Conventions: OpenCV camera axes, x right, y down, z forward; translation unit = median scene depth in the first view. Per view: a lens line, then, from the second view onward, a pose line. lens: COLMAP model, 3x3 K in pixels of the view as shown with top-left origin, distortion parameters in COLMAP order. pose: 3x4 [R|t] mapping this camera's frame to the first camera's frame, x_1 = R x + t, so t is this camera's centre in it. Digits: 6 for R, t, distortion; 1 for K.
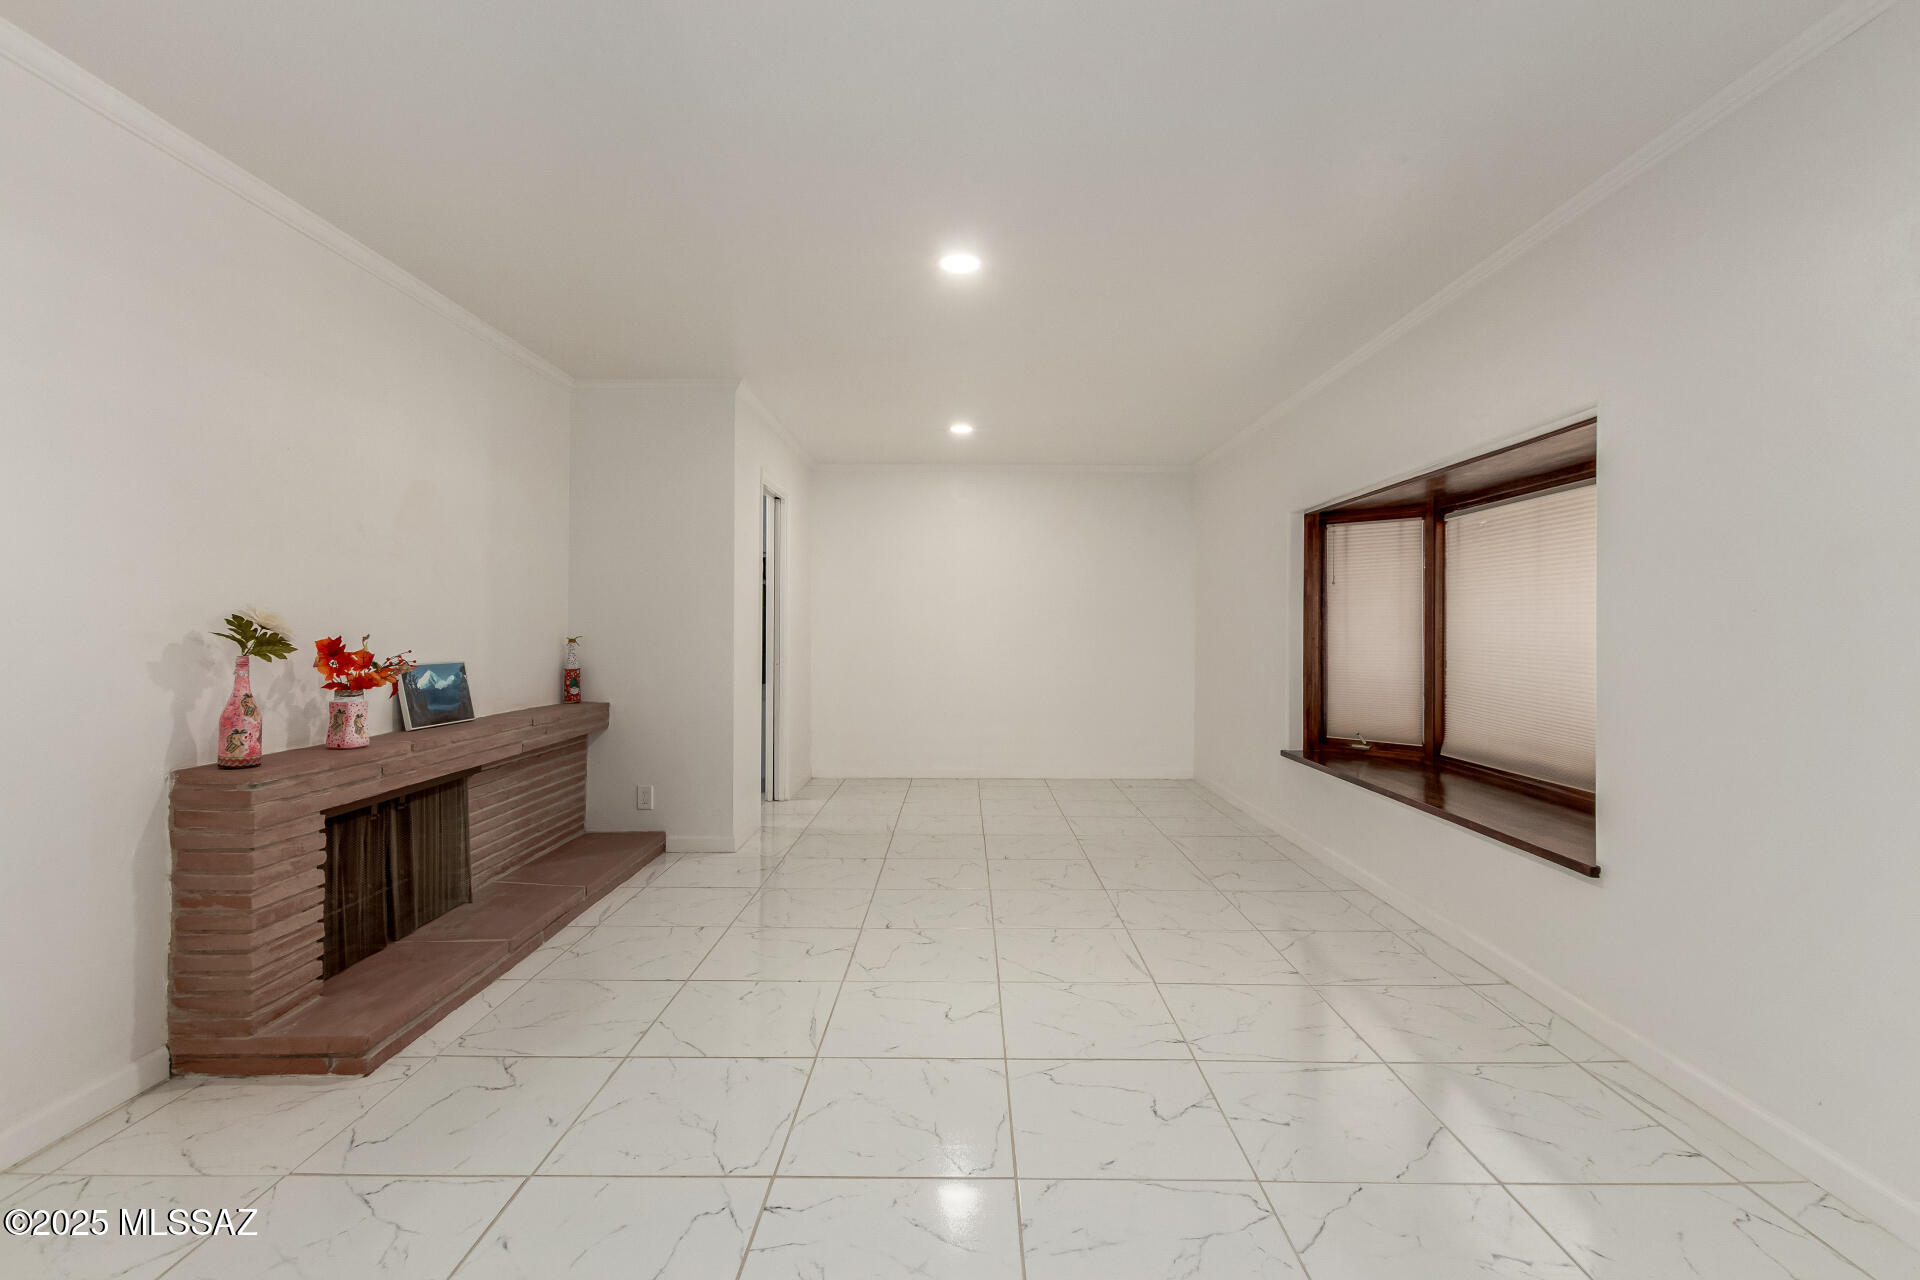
lens RADIAL K [[887.7, 0, 962.2], [0, 887.7, 636.3], [0, 0, 1]] dist [0.003509, -0.000026]
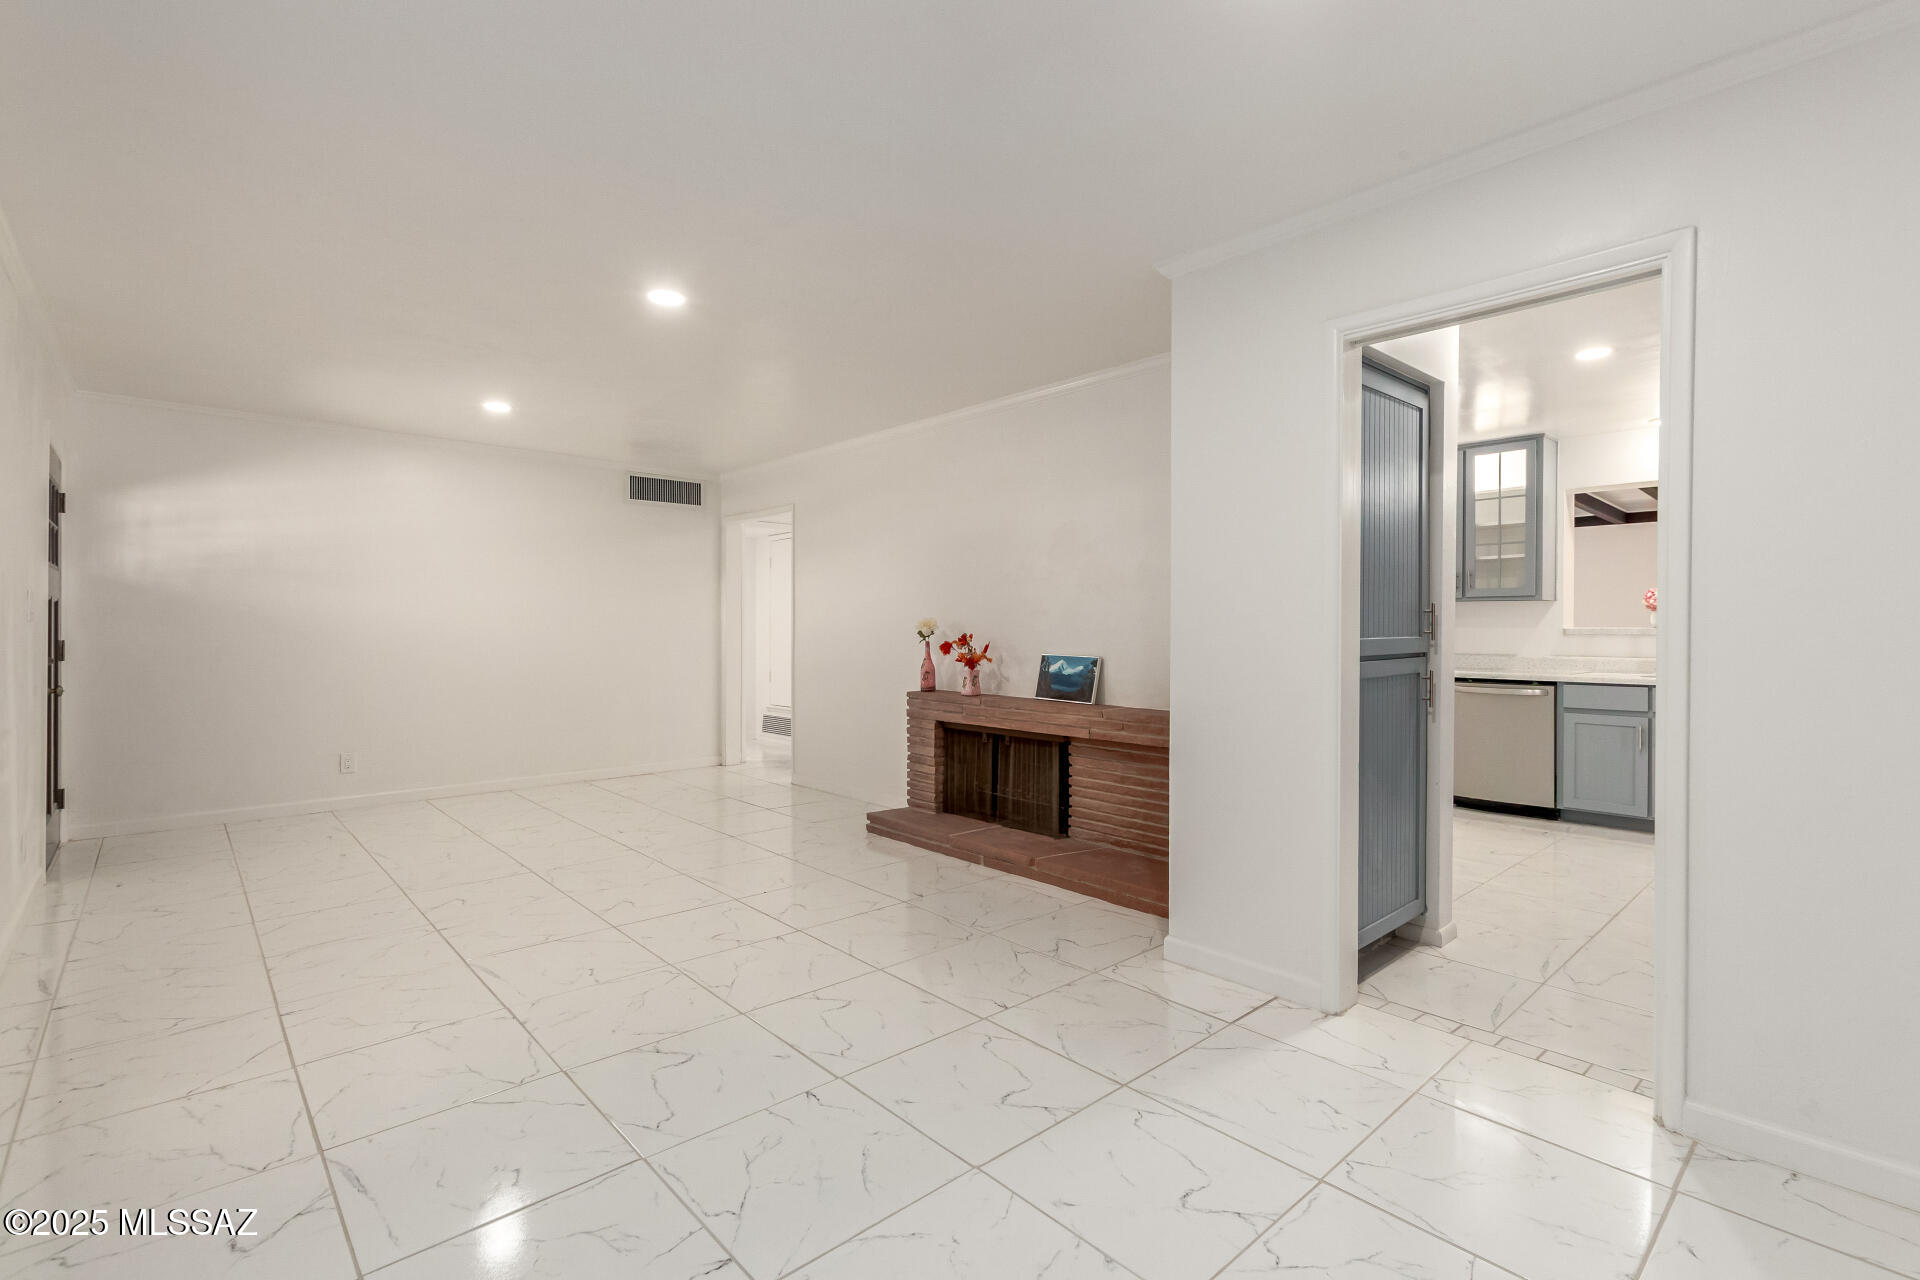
lens RADIAL K [[887.7, 0, 971.8], [0, 887.7, 627.6], [0, 0, 1]] dist [0.003509, -0.000026]
pose [[-0.741754, -0.007073, -0.670635, 0.423151], [-0.012070, 0.999923, 0.002805, -0.014155], [0.670564, 0.010175, -0.741782, 1.921580]]
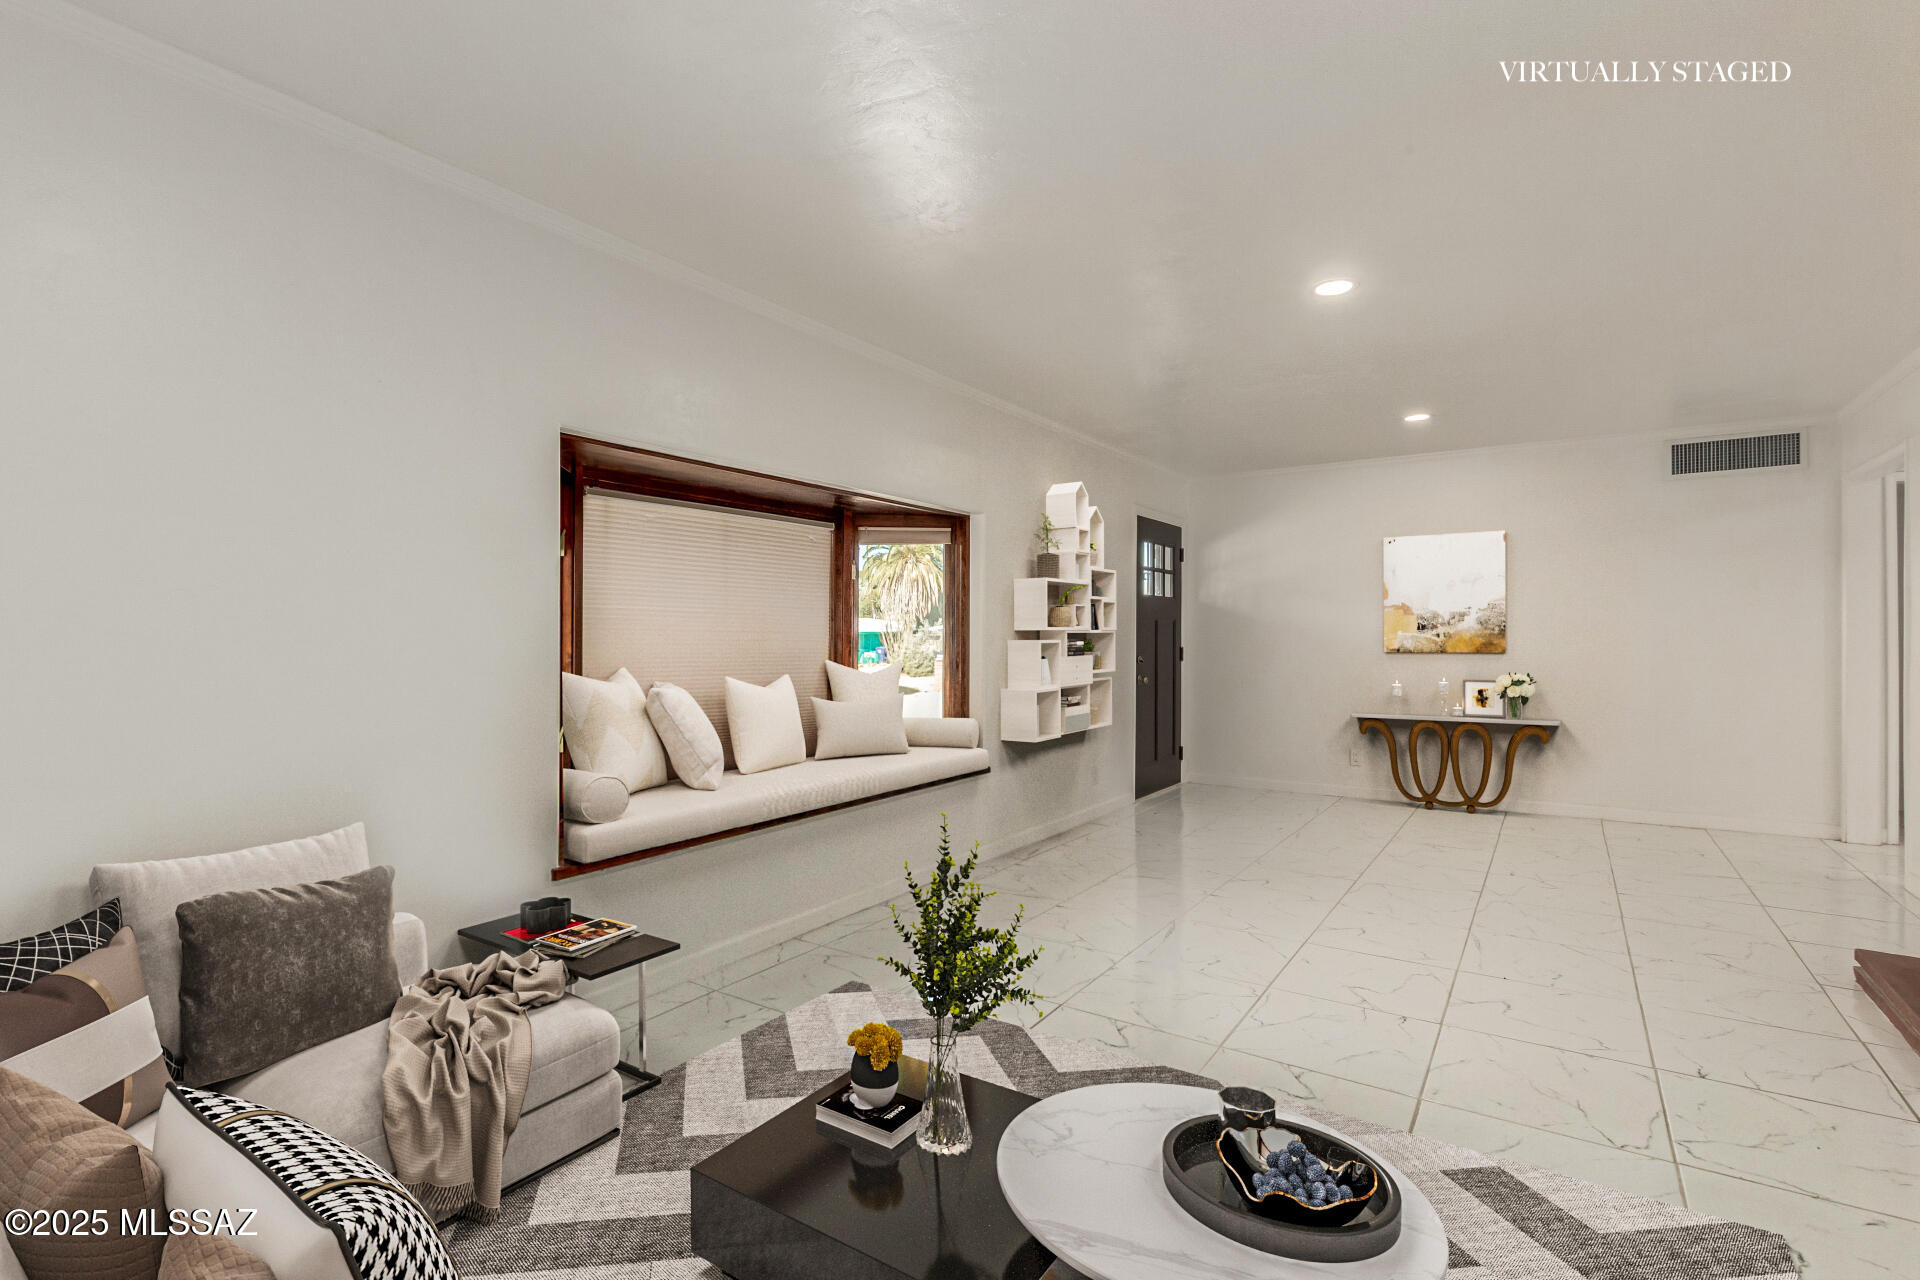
lens RADIAL K [[887.7, 0, 967.9], [0, 887.7, 640.2], [0, 0, 1]] dist [0.003509, -0.000026]
pose [[-0.830106, -0.010668, 0.557503, -0.207049], [0.000868, 0.999791, 0.020424, -0.027624], [-0.557605, 0.017438, -0.829923, 1.942182]]
